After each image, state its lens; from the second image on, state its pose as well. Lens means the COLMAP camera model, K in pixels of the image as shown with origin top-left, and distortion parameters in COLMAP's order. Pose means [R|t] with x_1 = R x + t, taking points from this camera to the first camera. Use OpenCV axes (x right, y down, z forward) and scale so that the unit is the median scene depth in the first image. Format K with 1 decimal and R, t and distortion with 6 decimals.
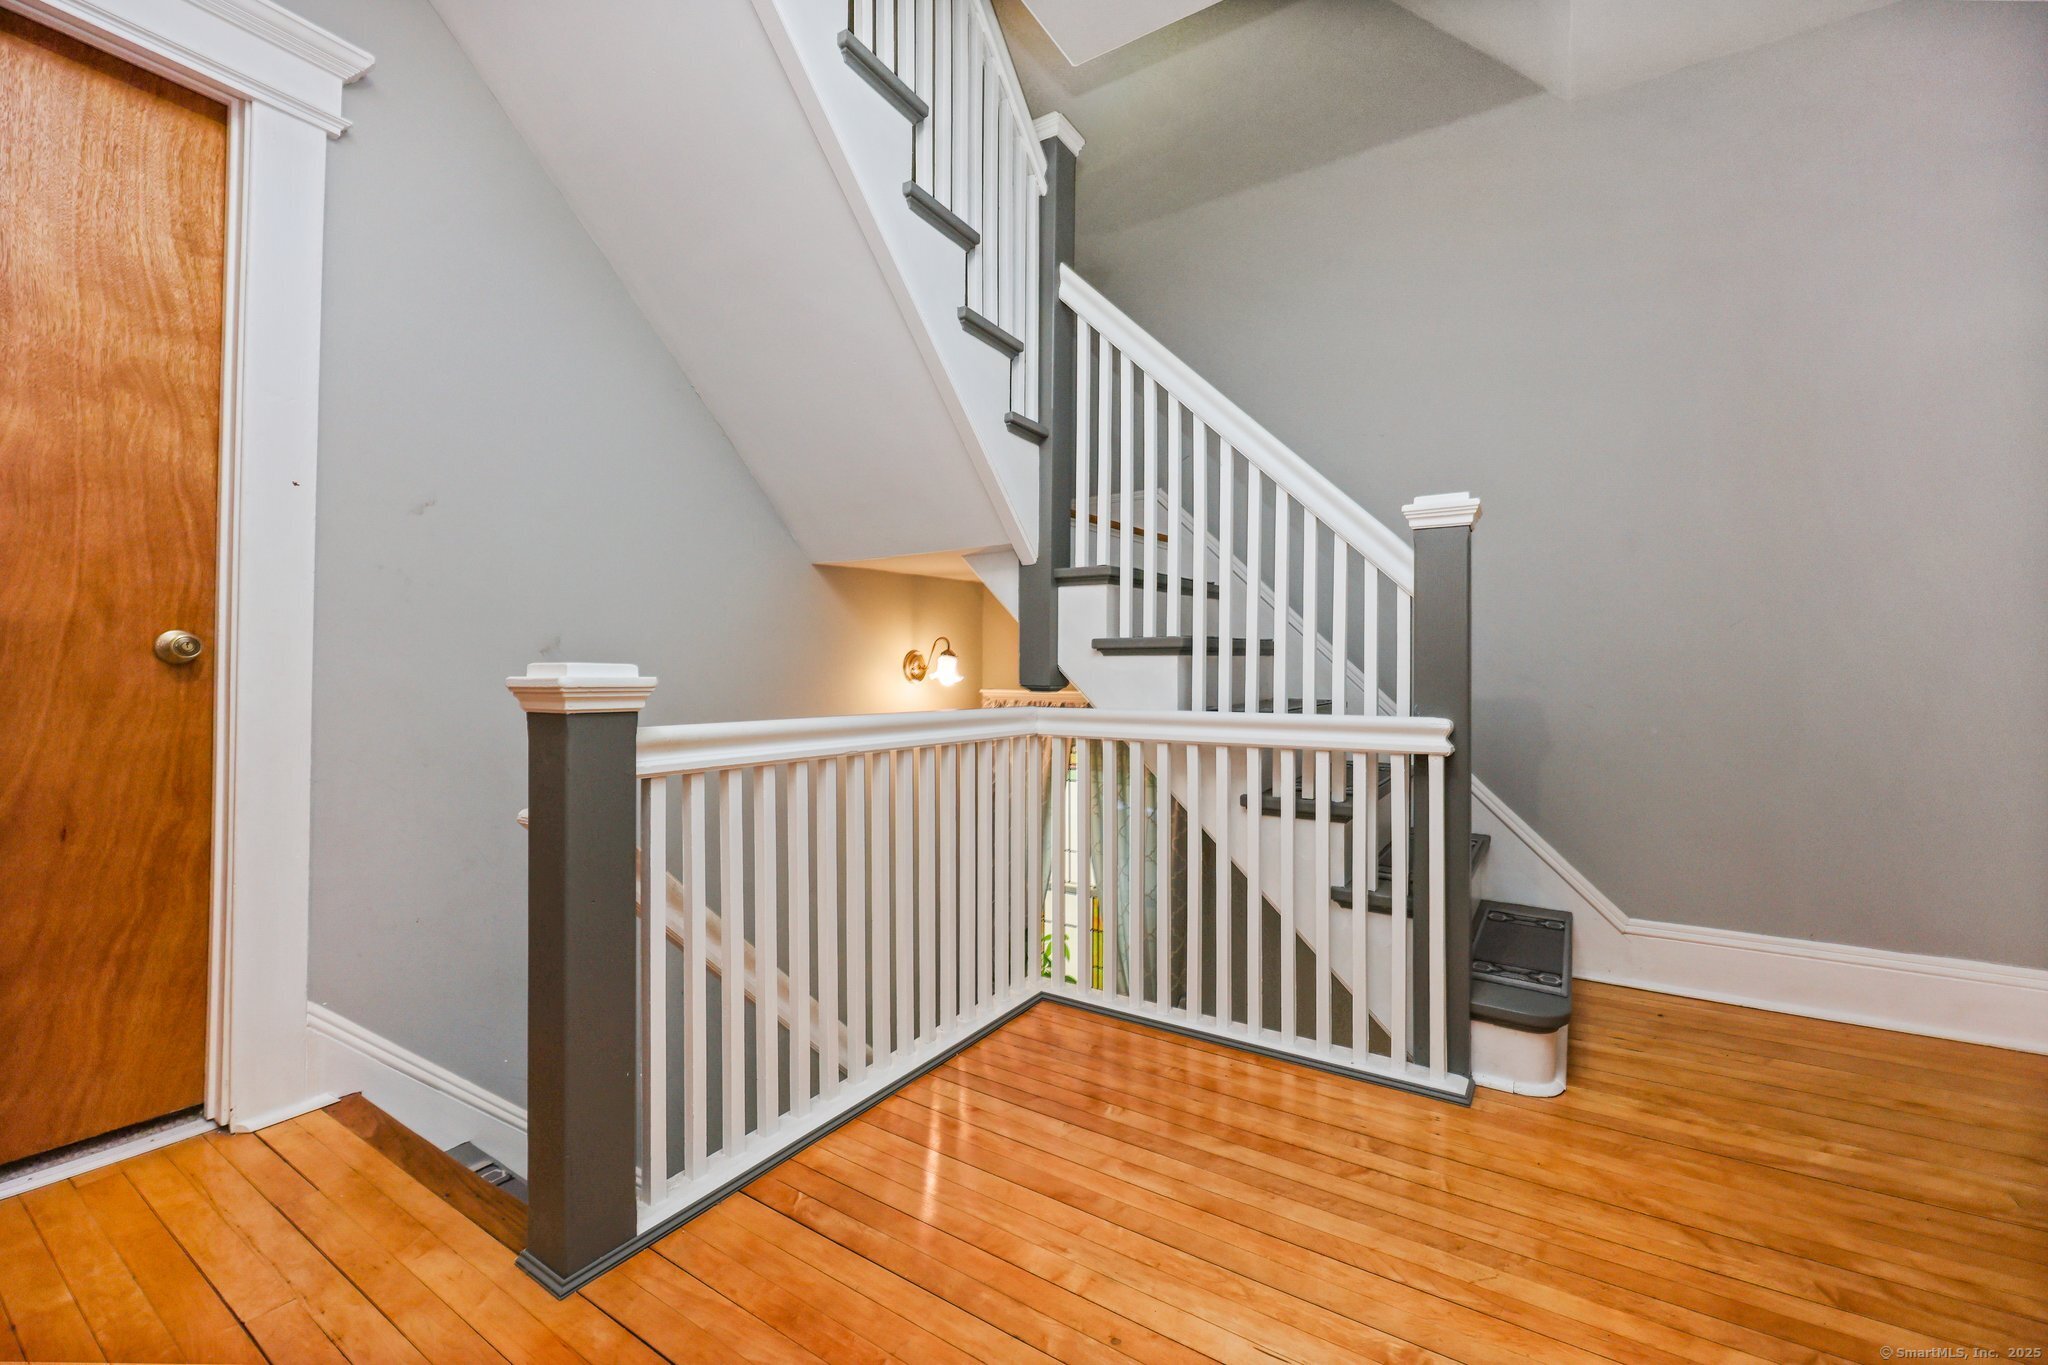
lens RADIAL K [[832.5, 0, 1026.9], [0, 832.5, 670.5], [0, 0, 1]] dist [0.000252, -0.000301]
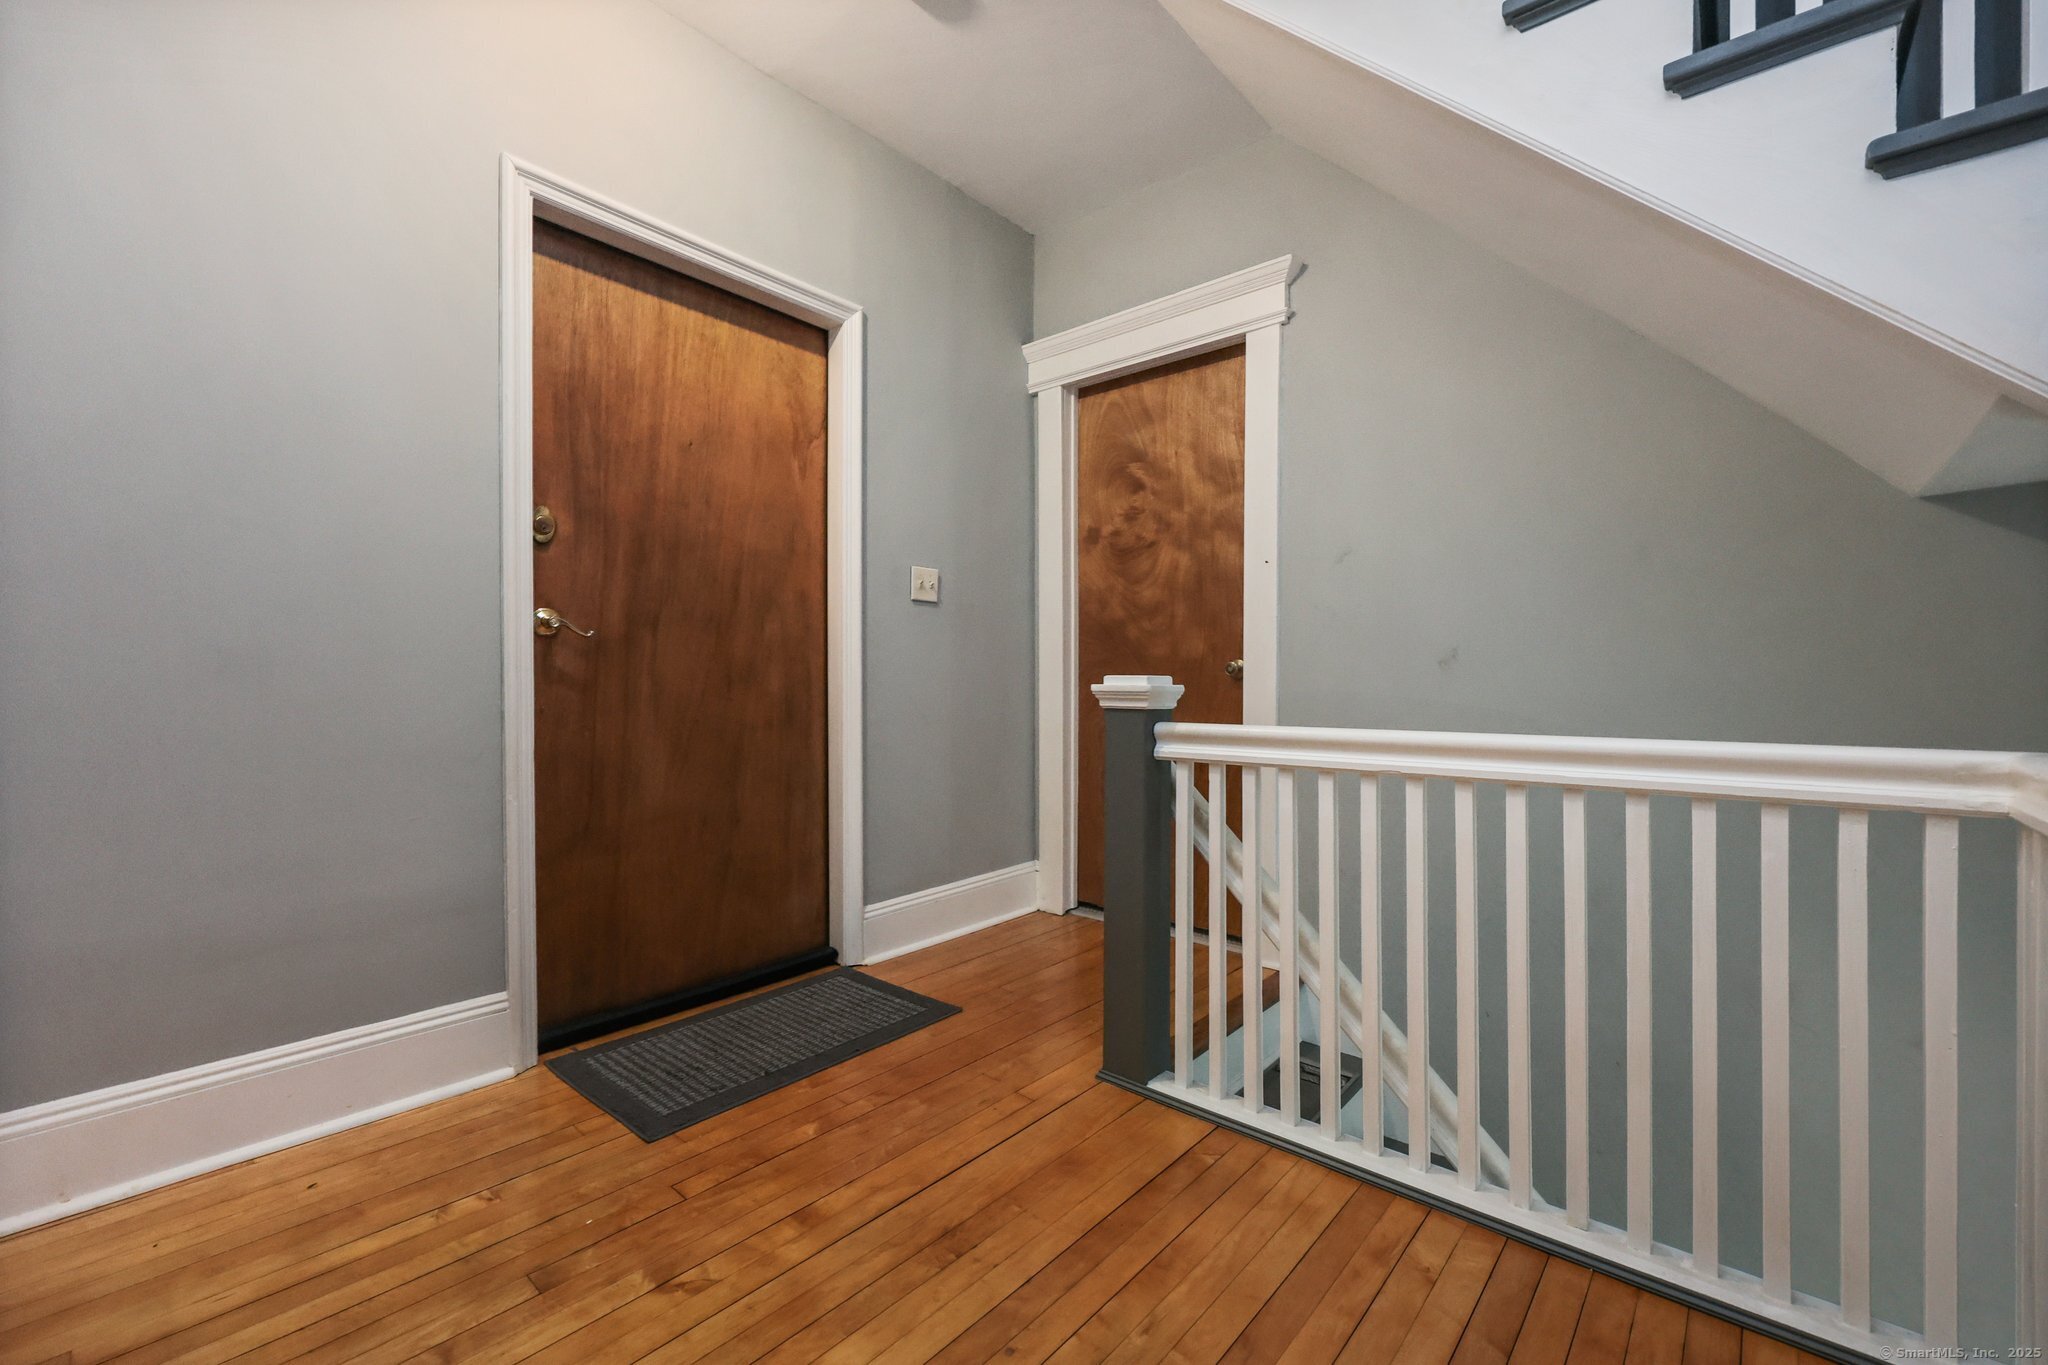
lens RADIAL K [[832.5, 0, 1029.8], [0, 832.5, 688.7], [0, 0, 1]] dist [0.000252, -0.000301]
pose [[-0.138754, 0.001651, -0.990326, 0.802415], [0.004732, 0.999988, 0.001004, 0.009394], [0.990316, -0.004547, -0.138760, 0.861106]]
